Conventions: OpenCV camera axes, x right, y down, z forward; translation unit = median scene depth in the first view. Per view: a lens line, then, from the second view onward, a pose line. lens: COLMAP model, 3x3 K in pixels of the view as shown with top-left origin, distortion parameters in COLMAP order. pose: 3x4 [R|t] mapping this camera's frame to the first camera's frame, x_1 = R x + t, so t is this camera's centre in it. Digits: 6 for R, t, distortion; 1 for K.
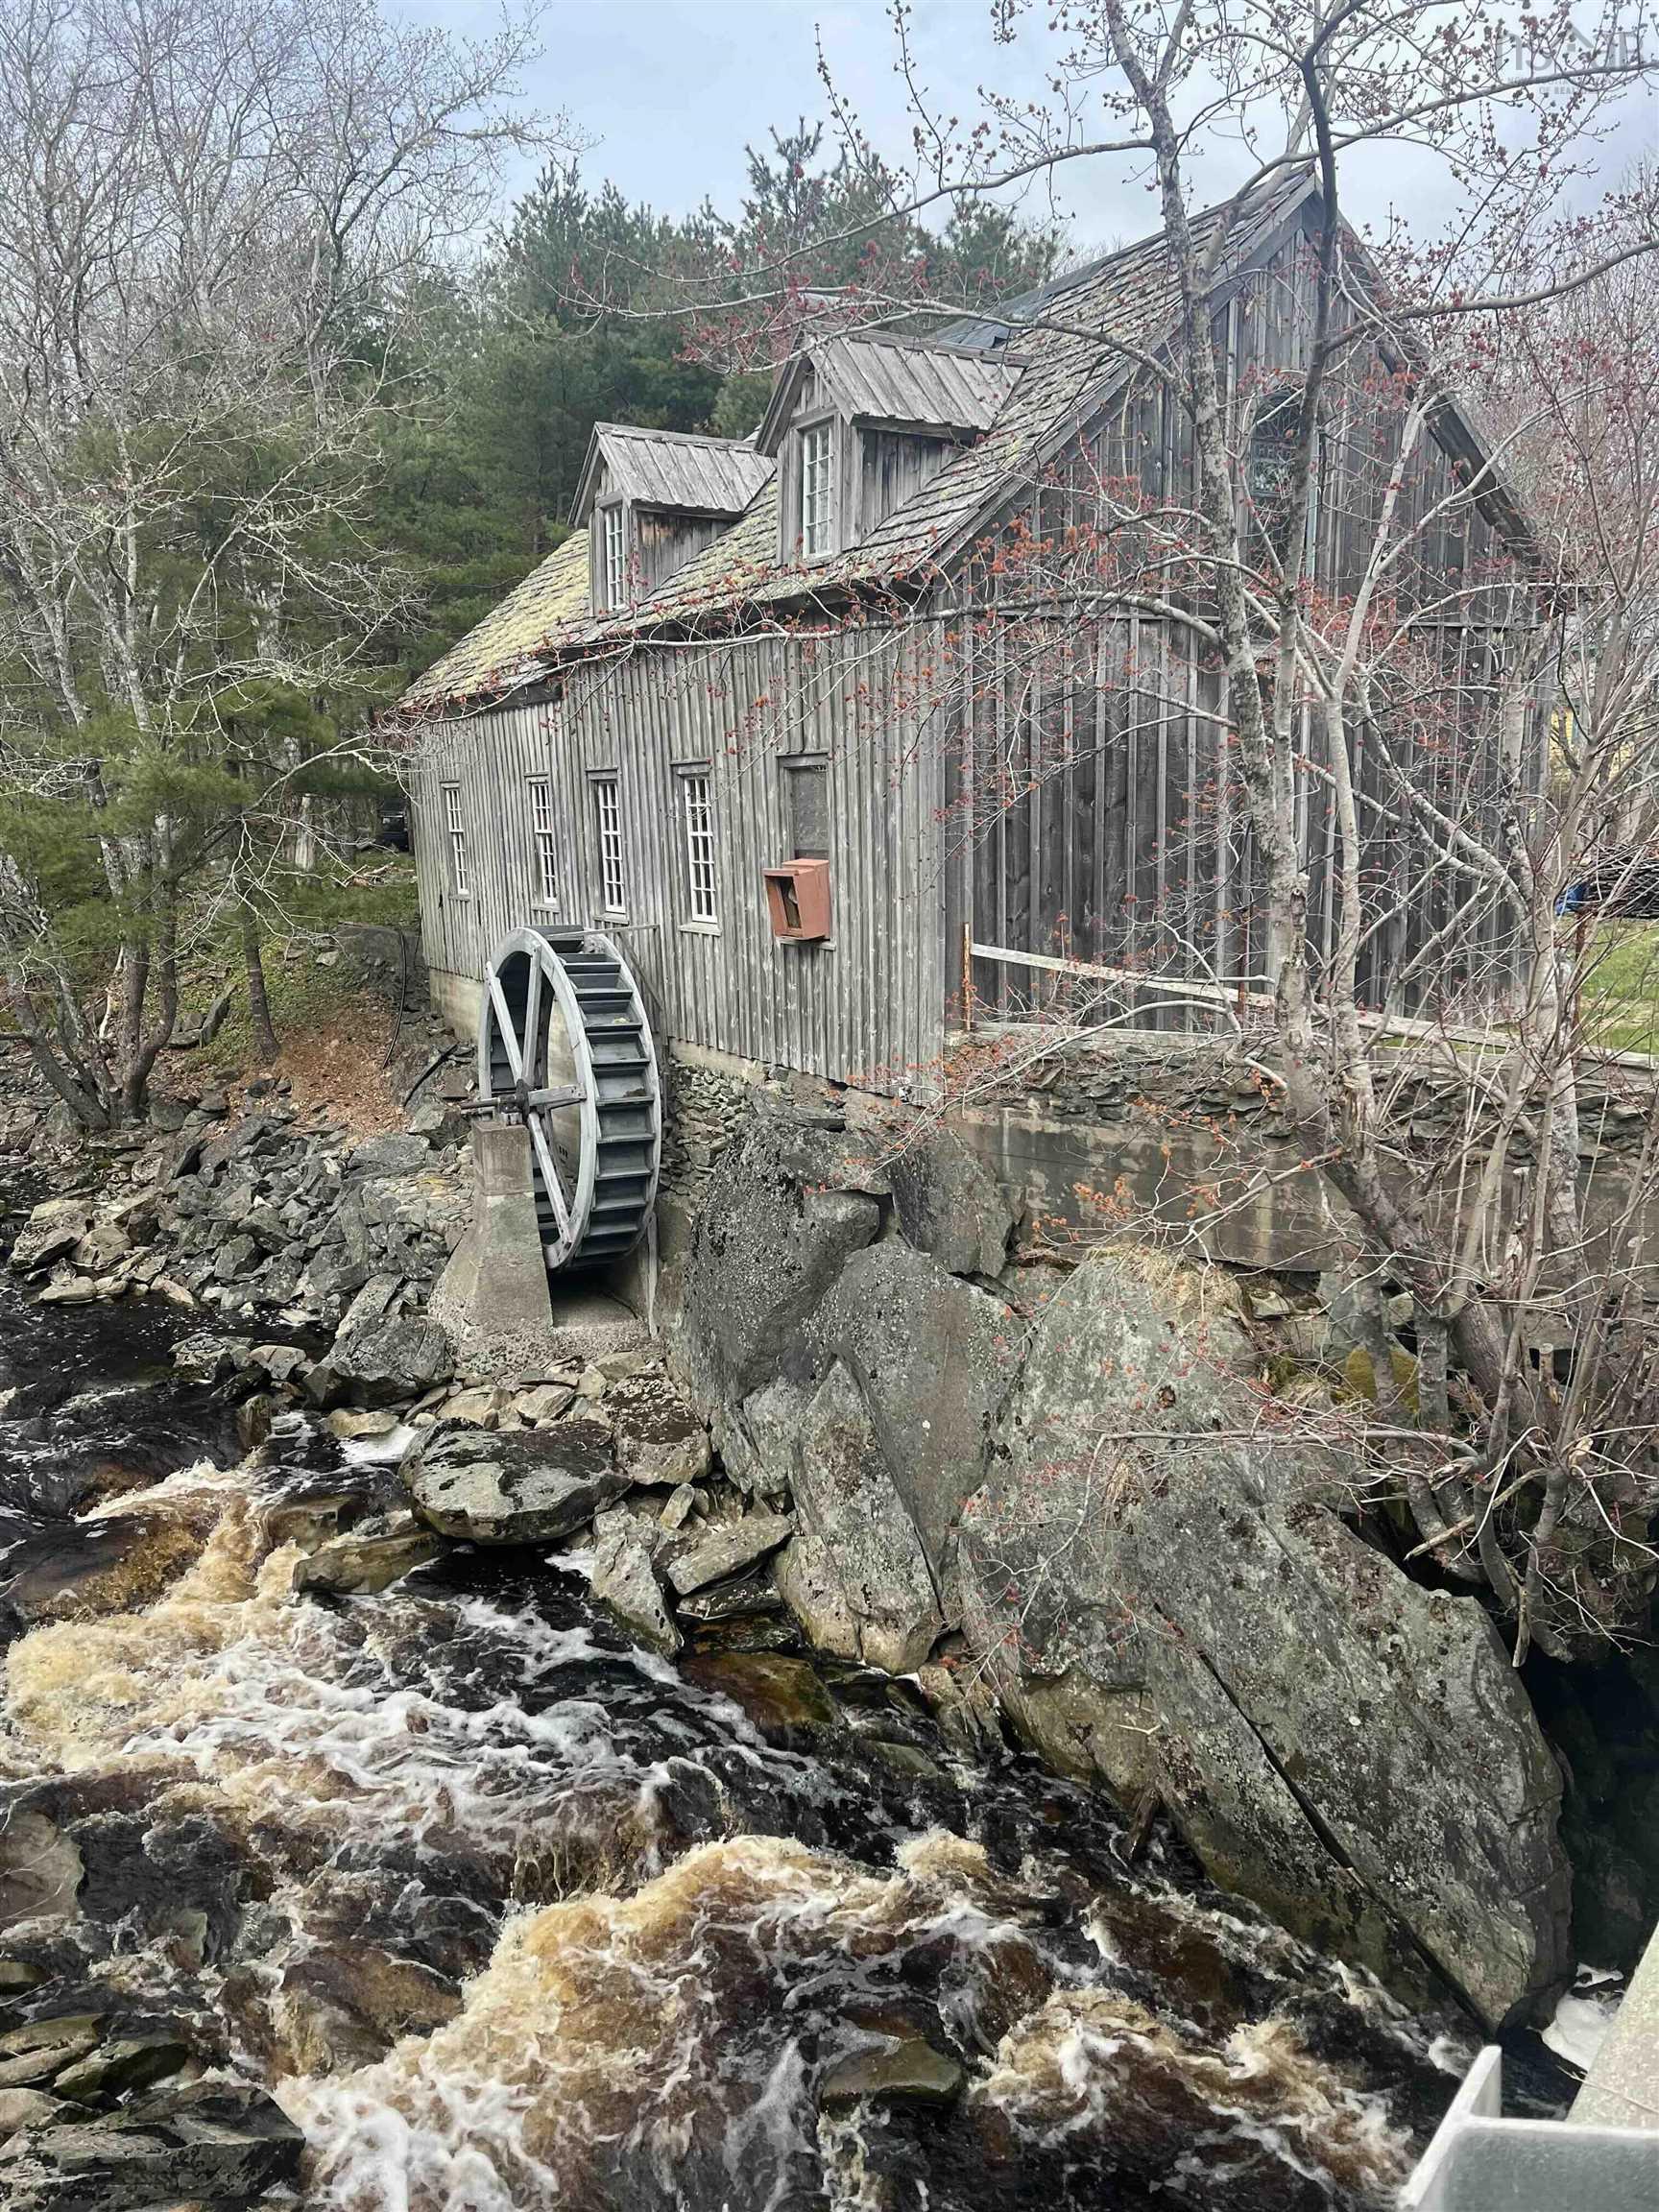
lens RADIAL K [[1660.2, 0, 832.4], [0, 1660.2, 1114.1], [0, 0, 1]] dist [0.071139, -0.018670]
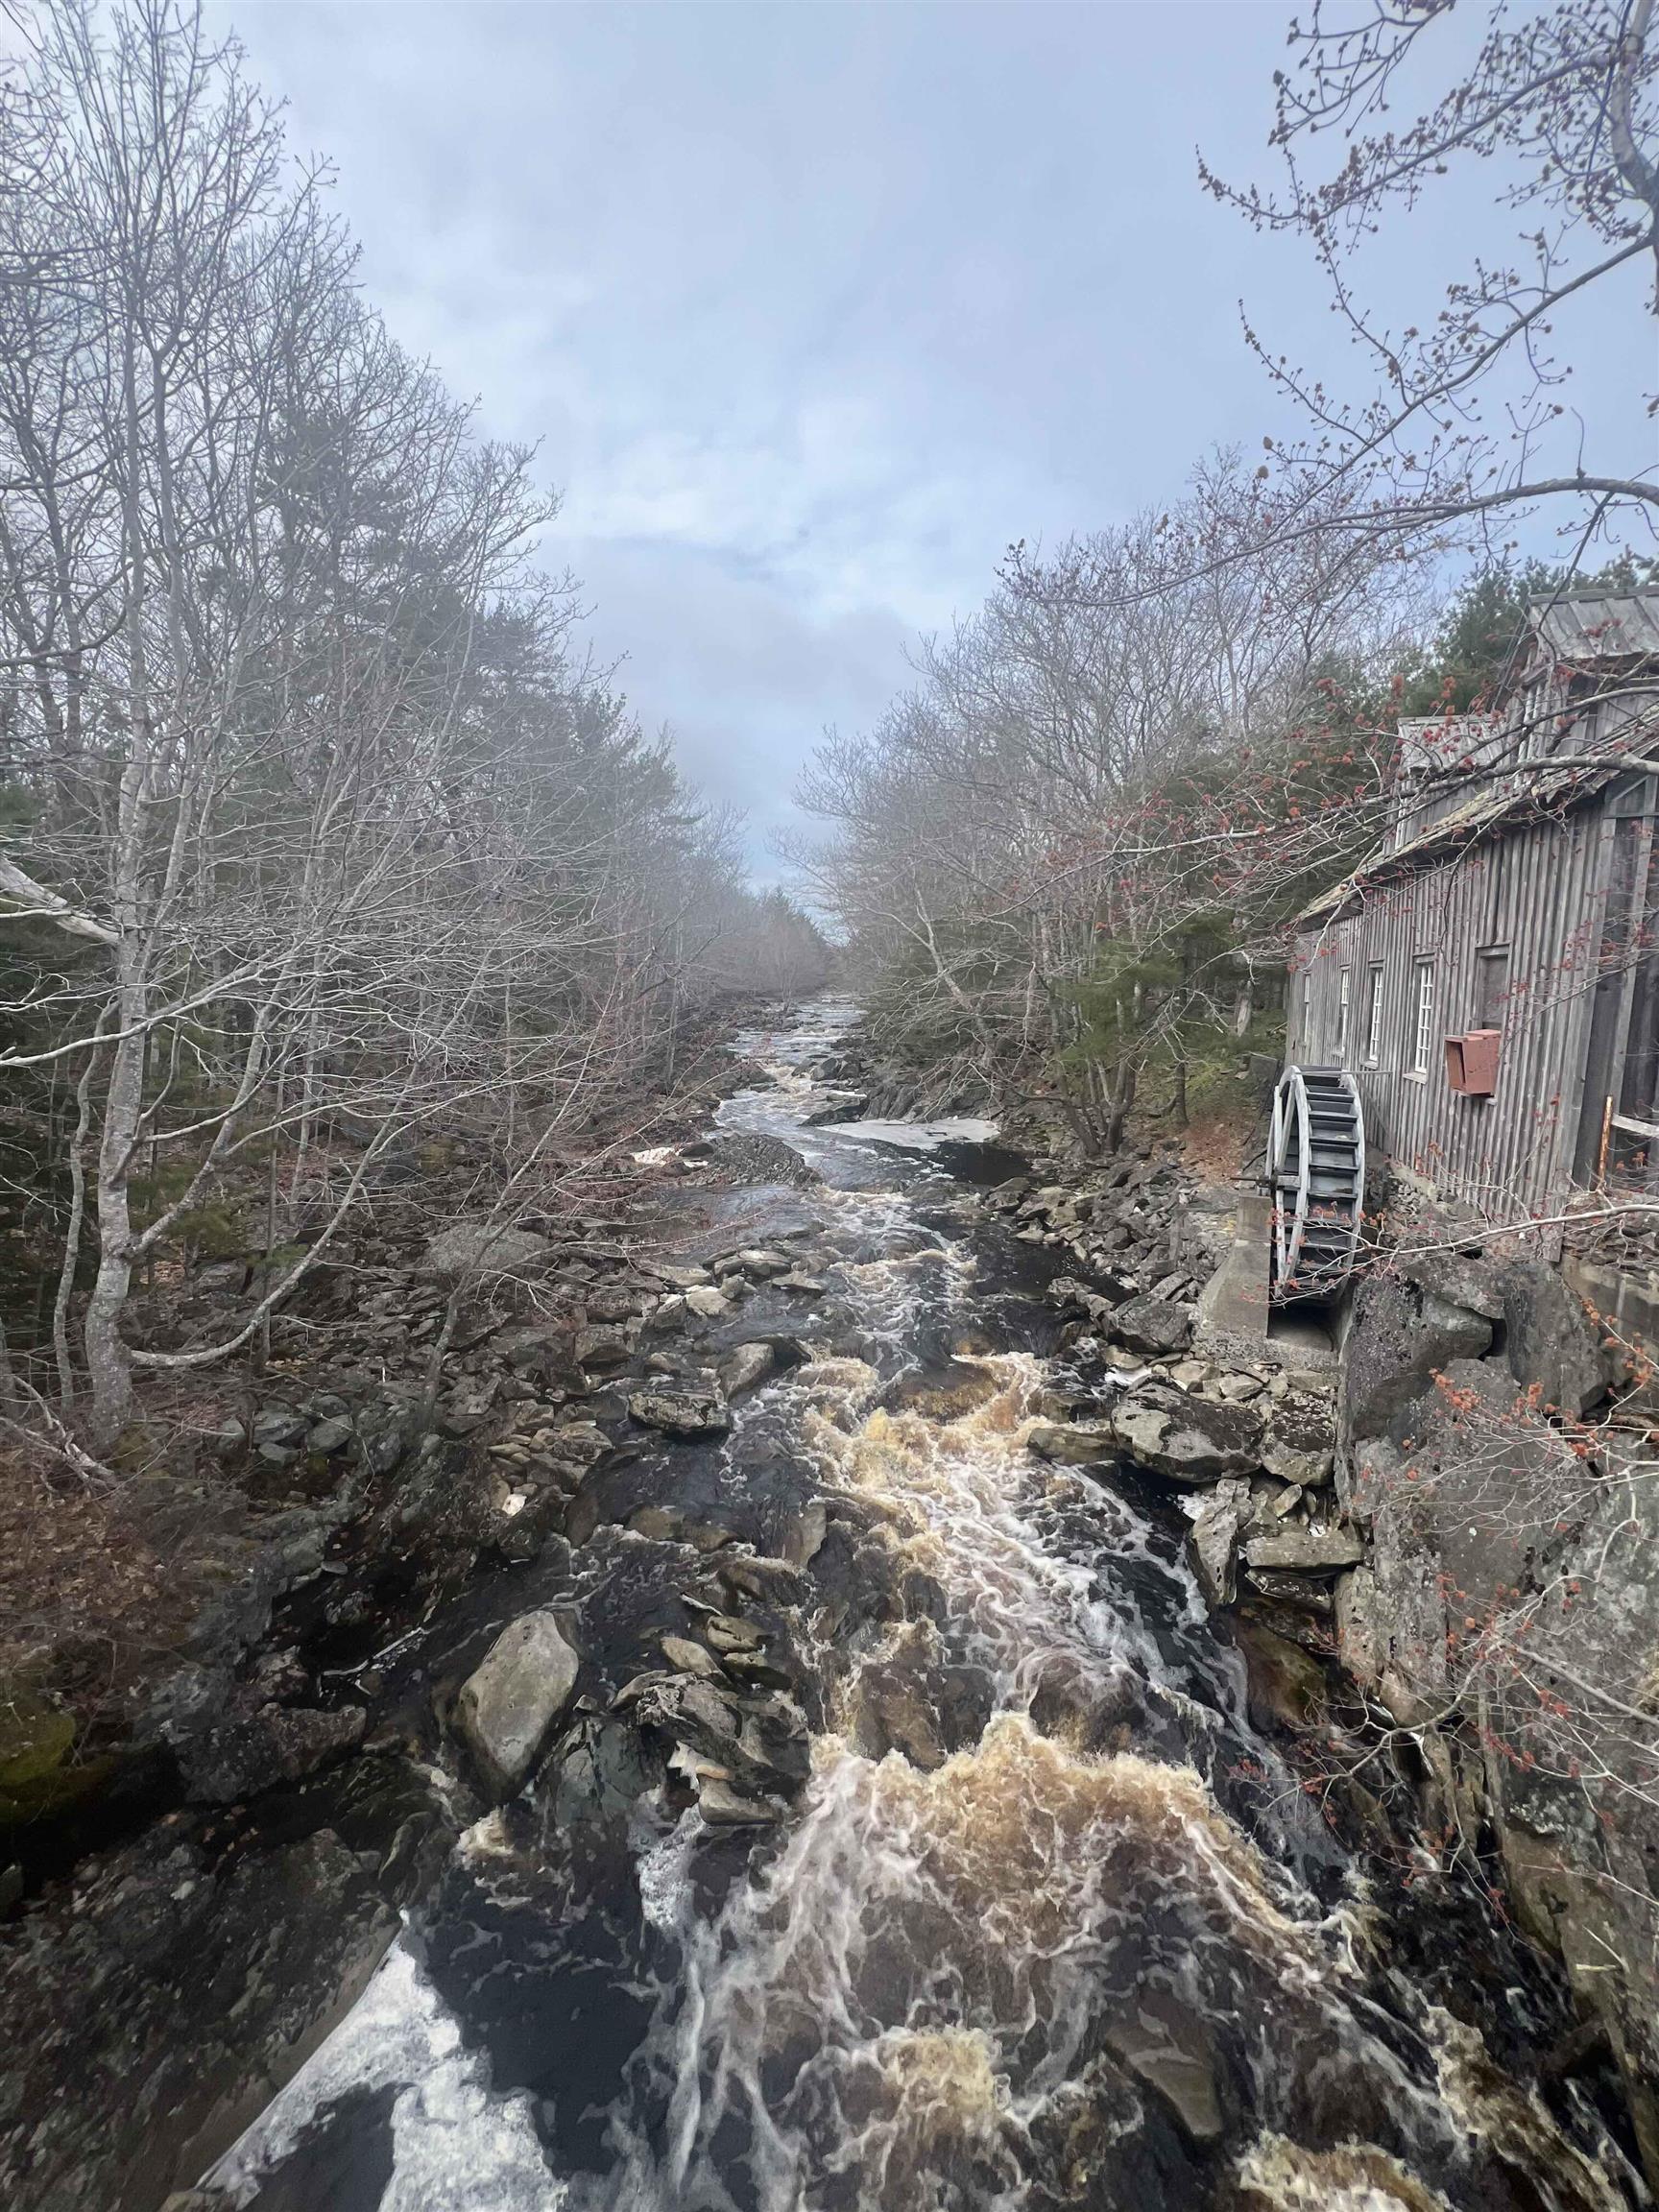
lens RADIAL K [[888.0, 0, 831.9], [0, 888.0, 1104.8], [0, 0, 1]] dist [0.003357, 0.000086]
pose [[0.673367, 0.124800, -0.728699, 0.140436], [-0.159238, 0.986998, 0.021891, -0.035828], [0.721956, 0.101295, 0.684484, 0.203961]]
